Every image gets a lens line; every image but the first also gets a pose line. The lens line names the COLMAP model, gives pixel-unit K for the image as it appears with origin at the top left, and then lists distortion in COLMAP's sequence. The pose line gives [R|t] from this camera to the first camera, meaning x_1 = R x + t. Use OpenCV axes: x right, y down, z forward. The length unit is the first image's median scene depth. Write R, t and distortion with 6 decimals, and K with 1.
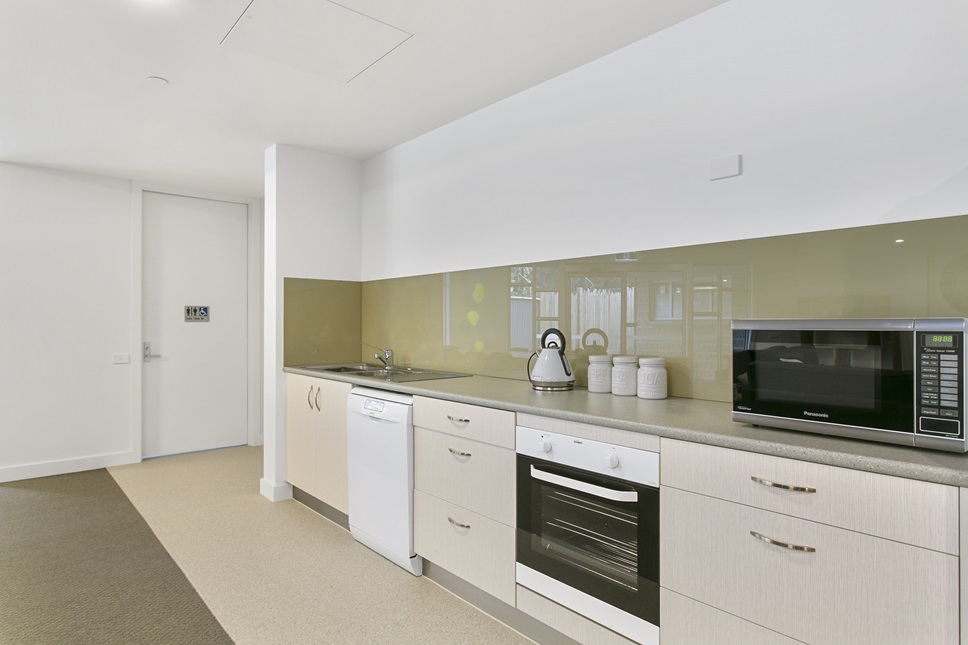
lens RADIAL K [[552.2, 0, 484.0], [0, 552.2, 322.5], [0, 0, 1]] dist [0.000061, -0.000122]
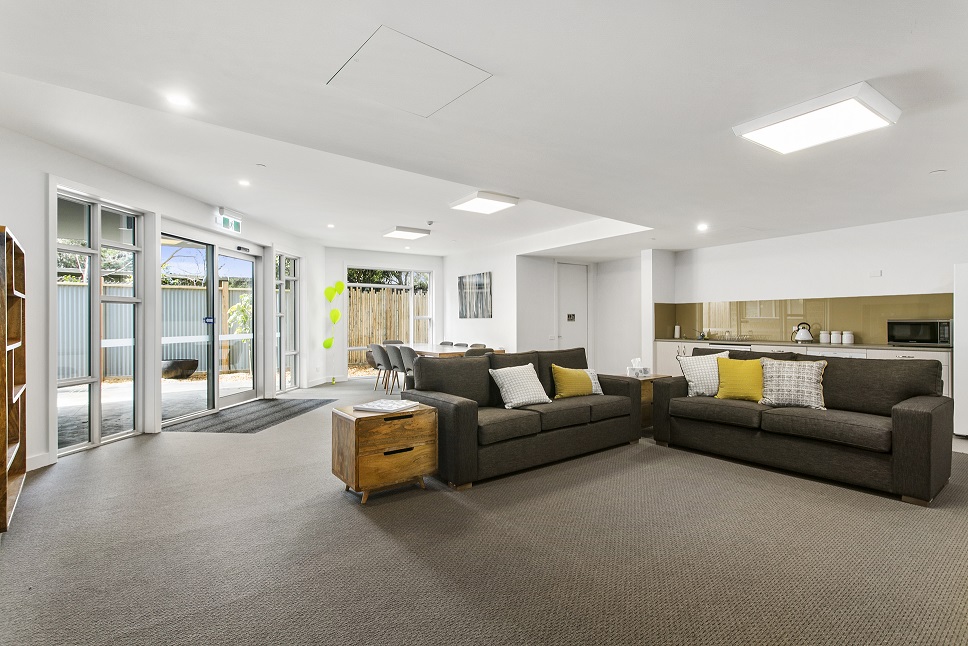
lens RADIAL K [[458.4, 0, 484.0], [0, 458.4, 323.0], [0, 0, 1]] dist [0.001191, 0.000118]
pose [[0.992437, -0.004865, -0.122662, -1.321320], [0.005132, 0.999985, 0.001861, 0.000743], [0.122651, -0.002476, 0.992447, -1.717655]]
